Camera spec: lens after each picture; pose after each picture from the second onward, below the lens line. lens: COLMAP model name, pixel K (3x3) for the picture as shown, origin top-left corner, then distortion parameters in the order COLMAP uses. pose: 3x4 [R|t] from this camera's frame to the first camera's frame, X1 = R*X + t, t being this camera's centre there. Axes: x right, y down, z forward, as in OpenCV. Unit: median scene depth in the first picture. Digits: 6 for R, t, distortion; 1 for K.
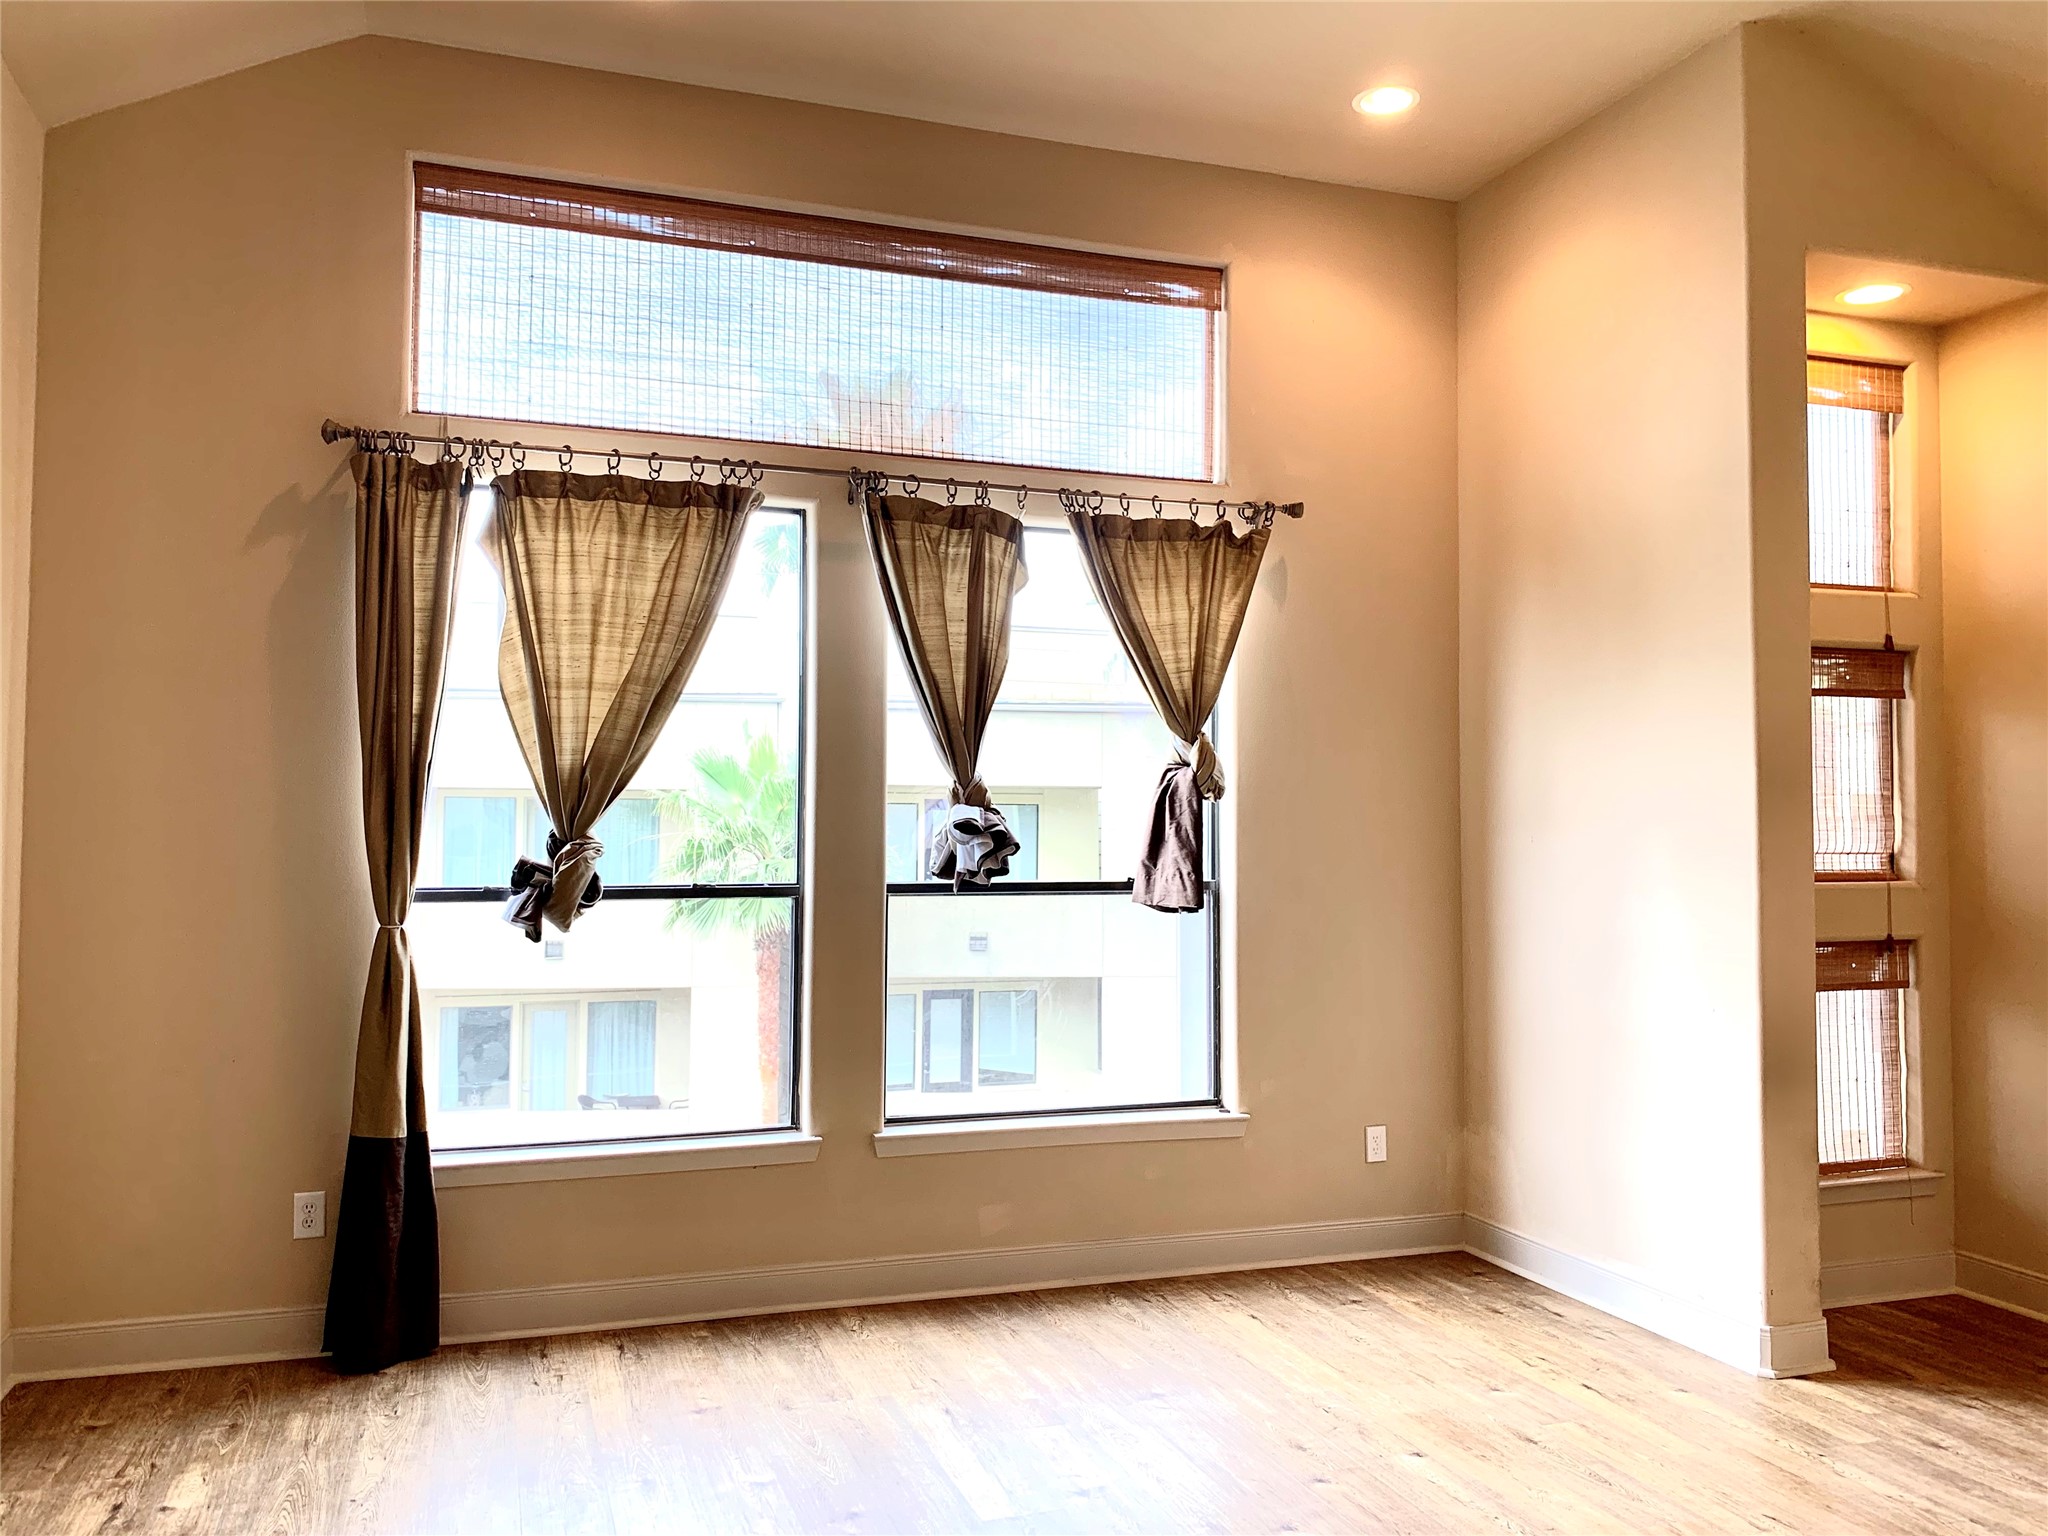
lens RADIAL K [[1556.5, 0, 1021.8], [0, 1556.5, 762.9], [0, 0, 1]] dist [0.012216, -0.015888]
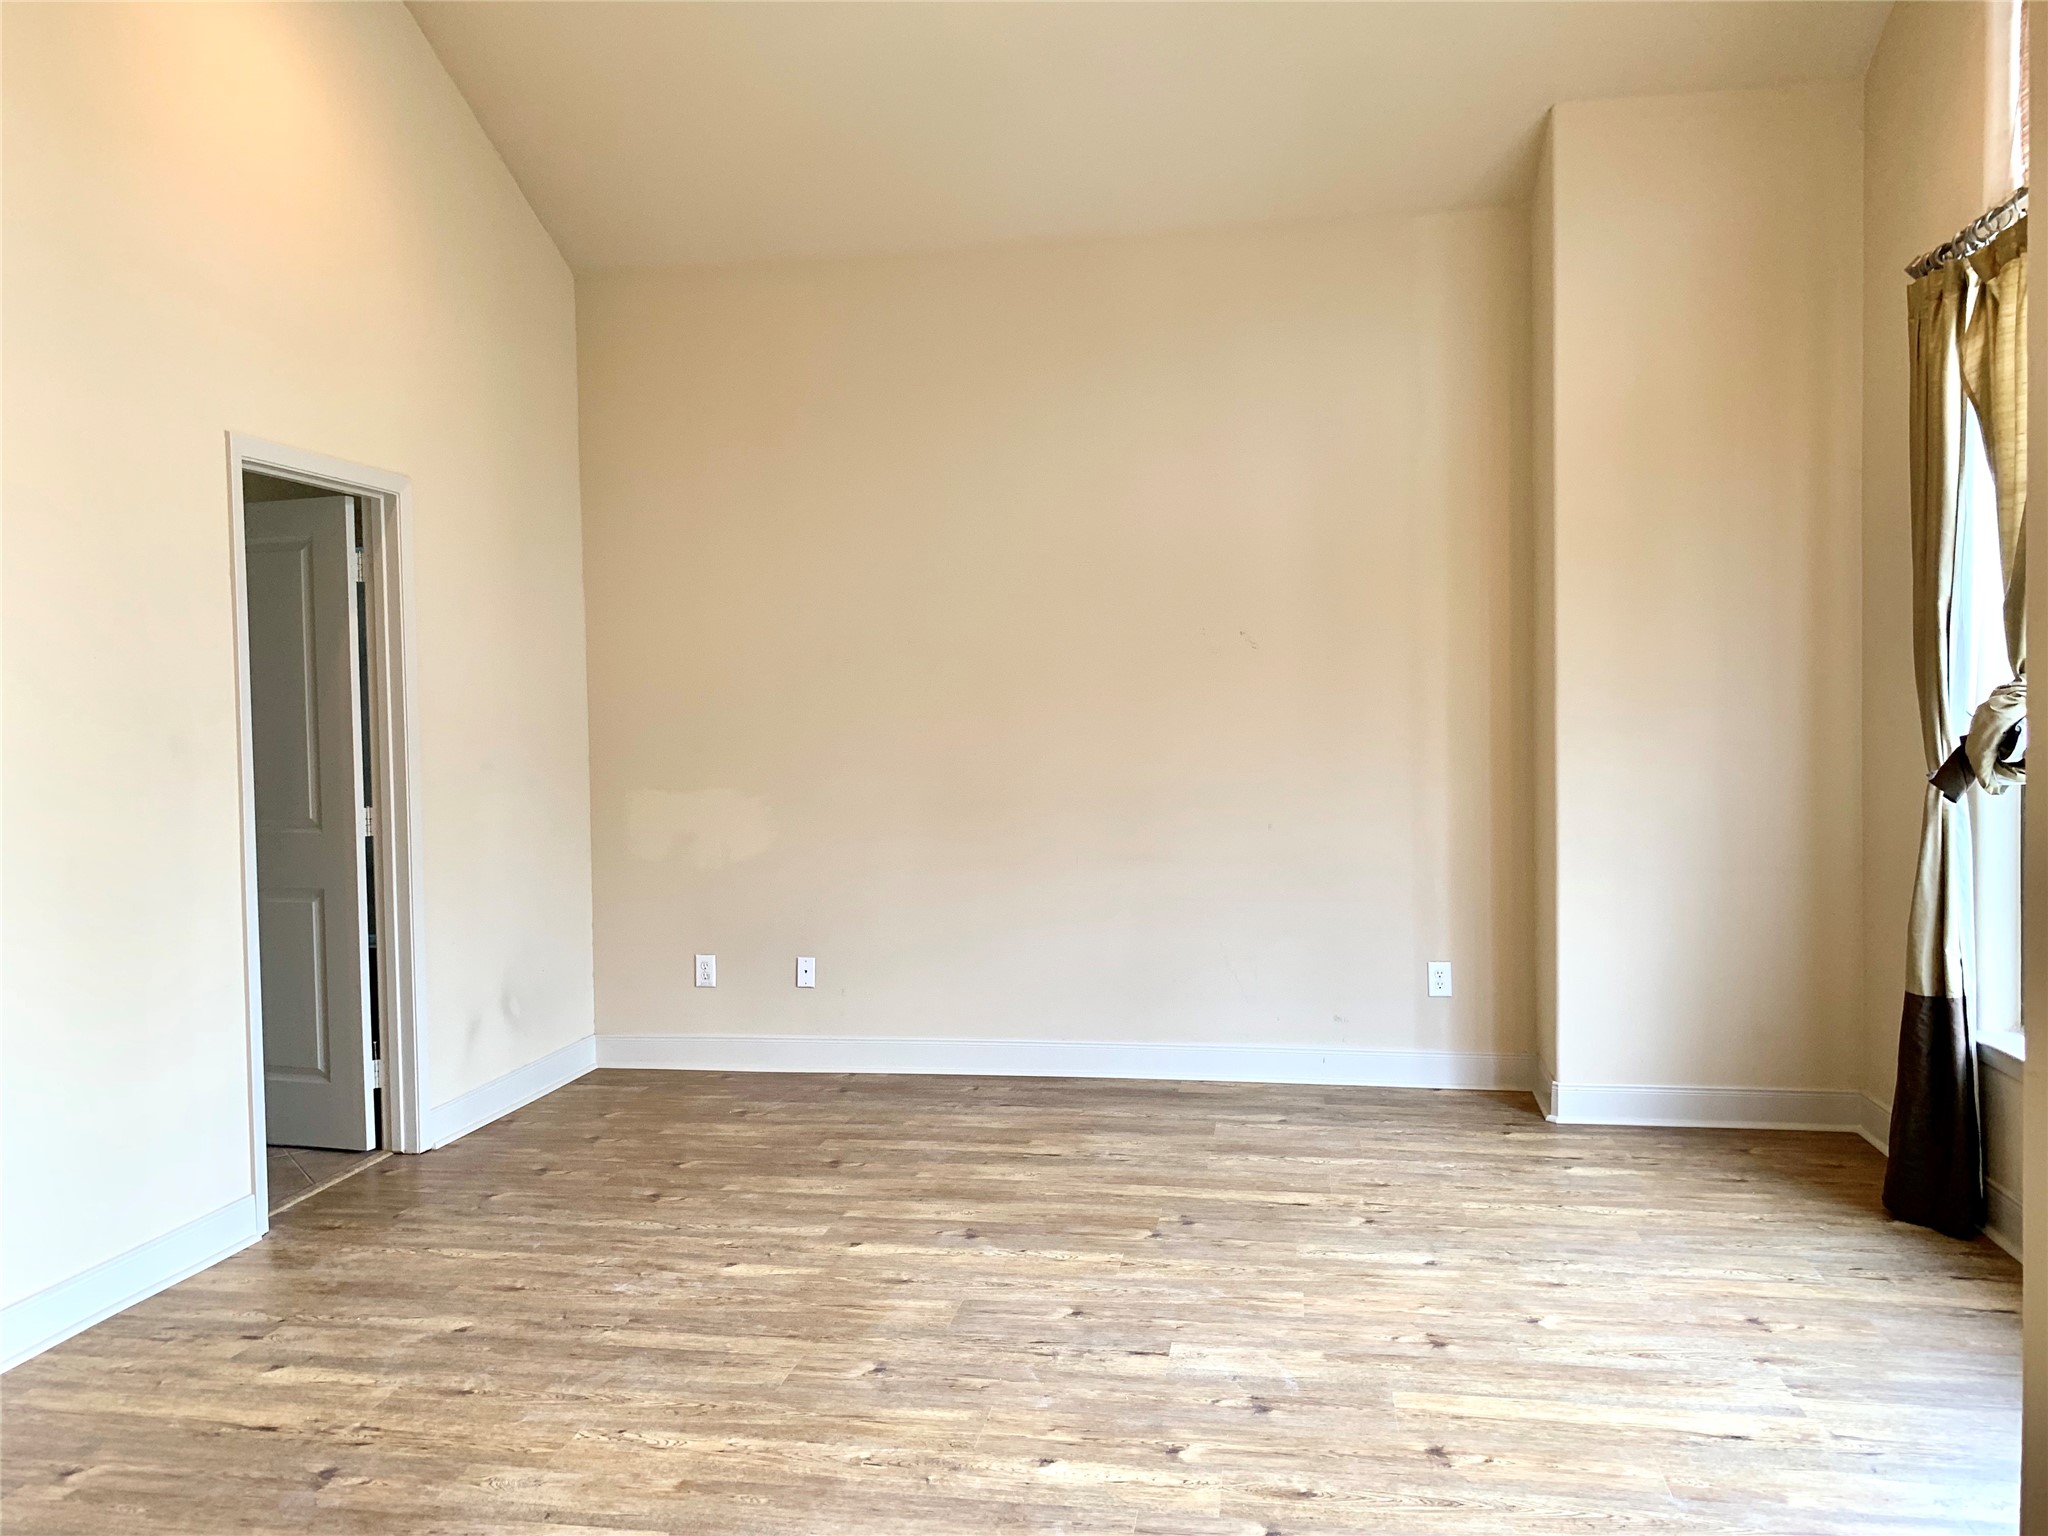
lens RADIAL K [[1556.5, 0, 1023.8], [0, 1556.5, 768.2], [0, 0, 1]] dist [0.012216, -0.015888]
pose [[-0.472259, 0.037256, -0.880672, 0.769919], [0.047618, 0.998726, 0.016715, 0.064081], [0.880173, -0.034042, -0.473431, 1.068385]]
